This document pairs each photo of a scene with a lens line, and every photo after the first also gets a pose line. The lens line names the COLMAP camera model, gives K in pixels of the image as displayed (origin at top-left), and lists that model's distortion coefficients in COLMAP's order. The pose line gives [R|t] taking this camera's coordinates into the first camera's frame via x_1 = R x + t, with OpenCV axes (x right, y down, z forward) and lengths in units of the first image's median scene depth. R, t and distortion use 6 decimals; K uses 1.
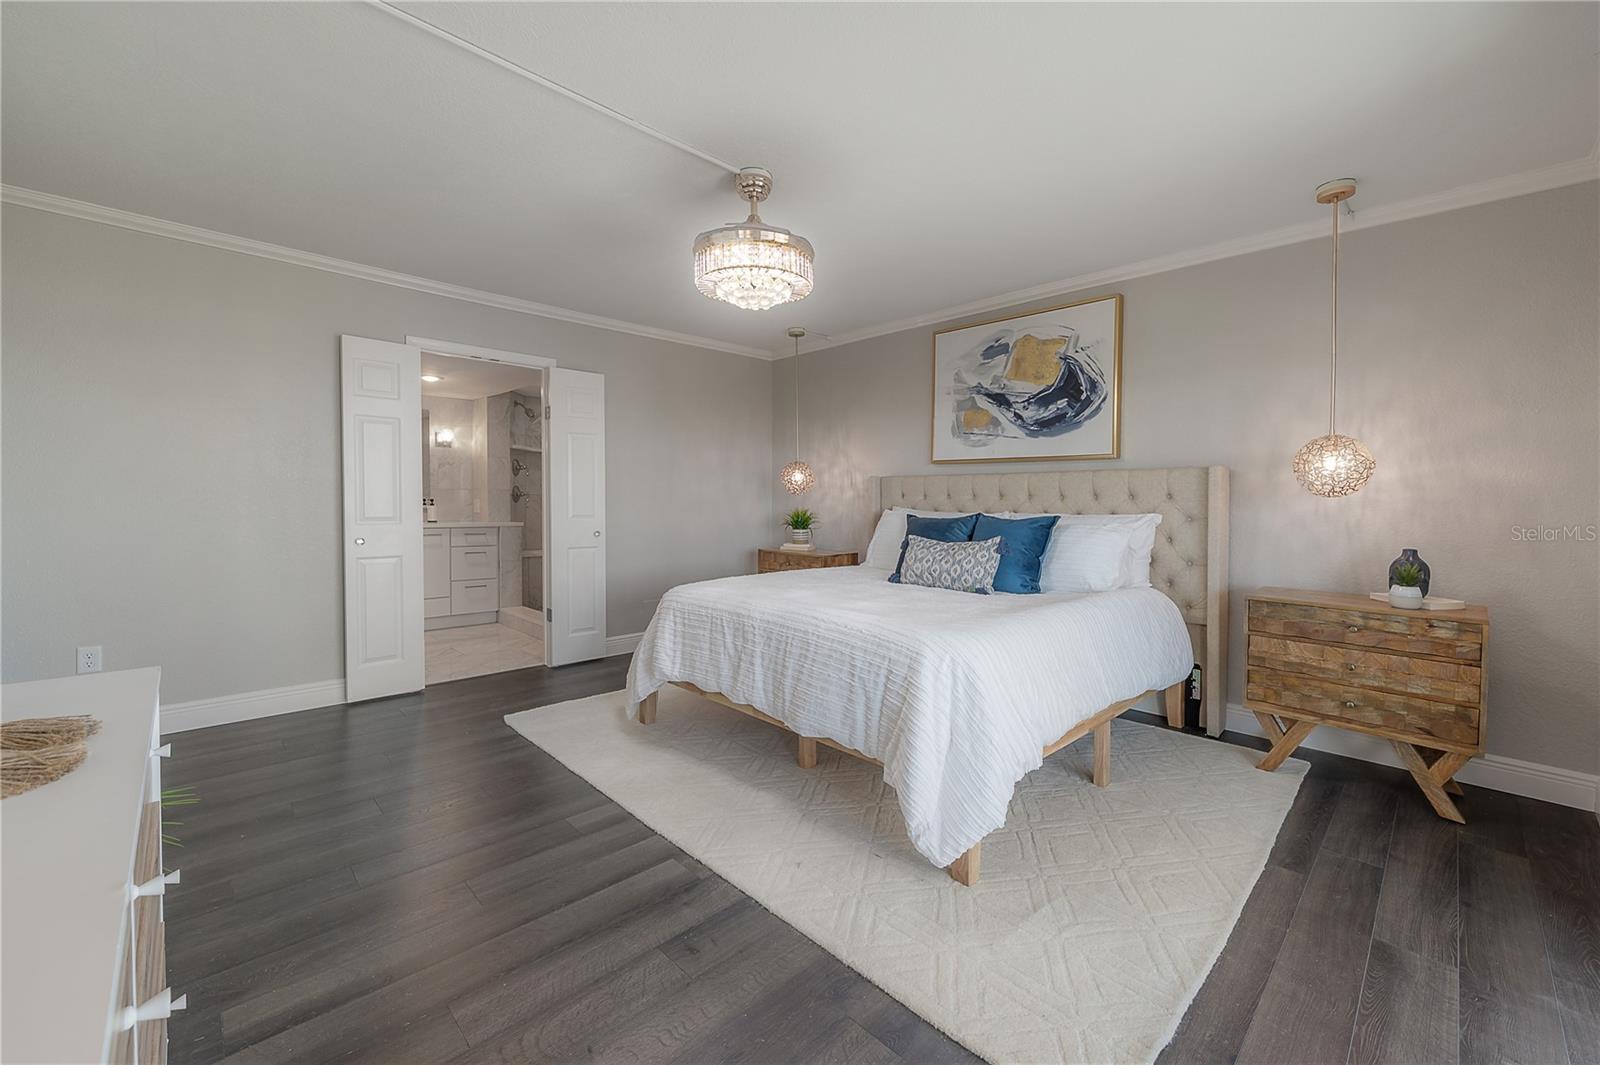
lens RADIAL K [[635.0, 0, 792.3], [0, 635.0, 521.8], [0, 0, 1]] dist [0.000052, 0.000131]
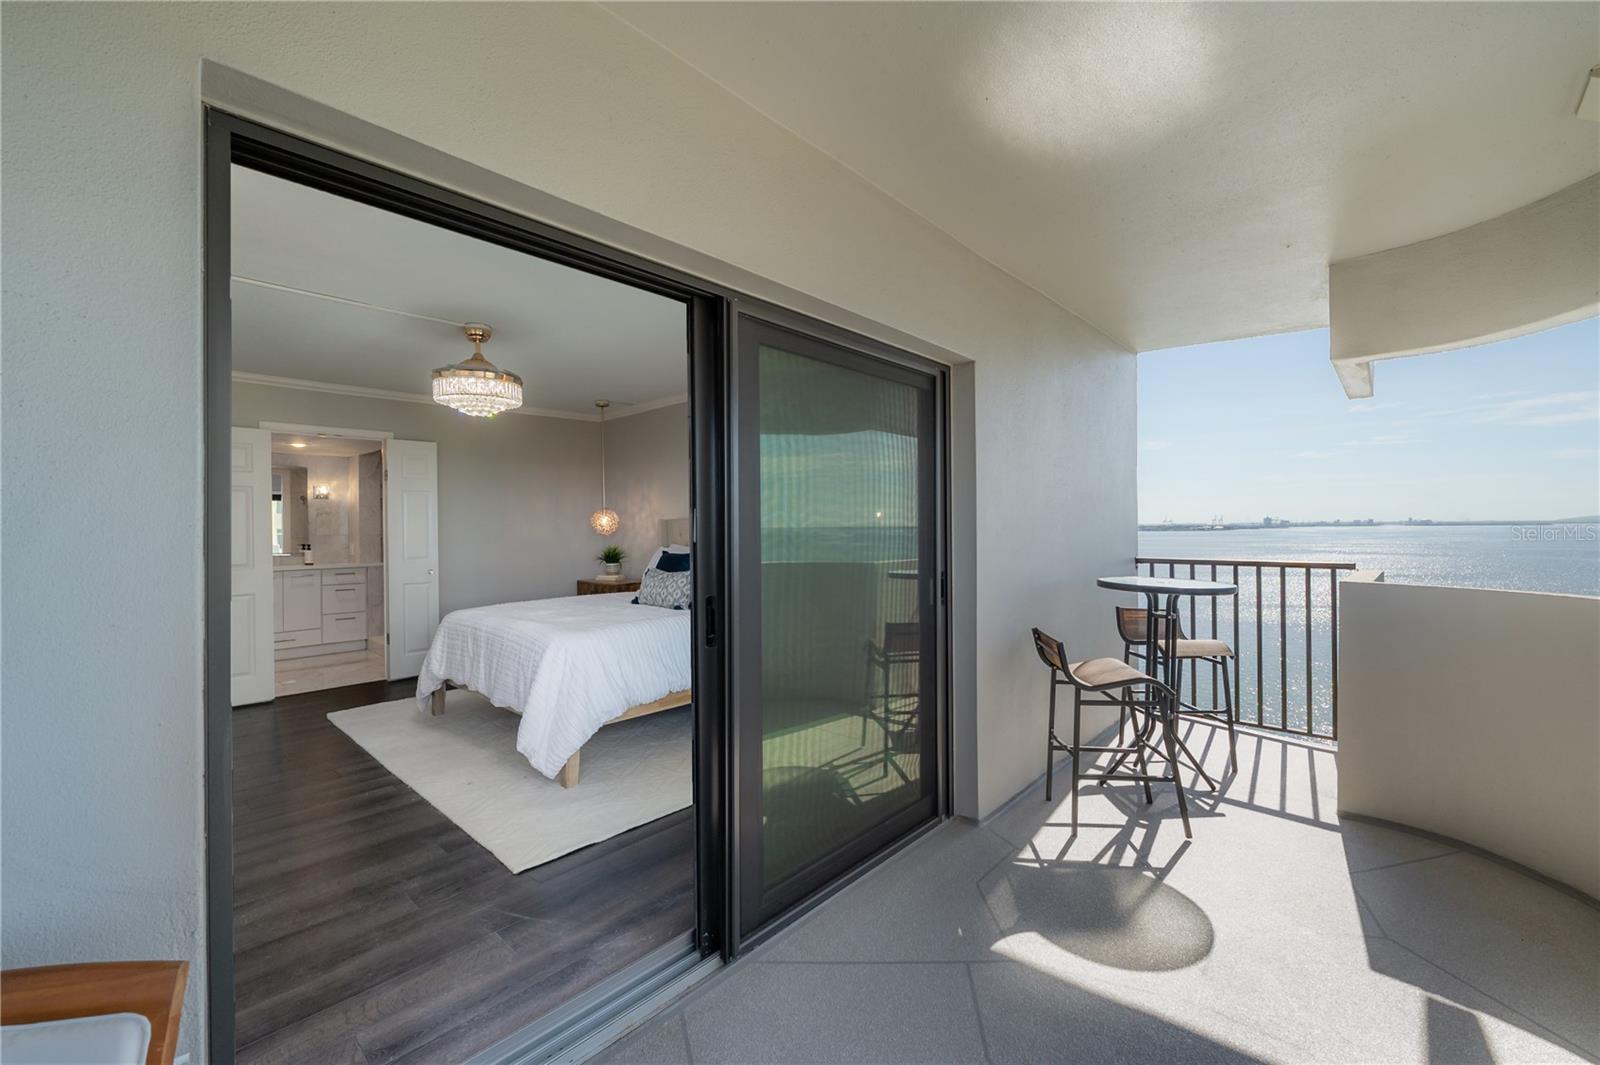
lens RADIAL K [[651.3, 0, 791.8], [0, 651.3, 527.6], [0, 0, 1]] dist [-0.000381, 0.000025]
pose [[0.998496, -0.023638, 0.049458, 0.445651], [0.025177, 0.999211, -0.030719, -0.014030], [-0.048692, 0.031918, 0.998304, -0.401222]]
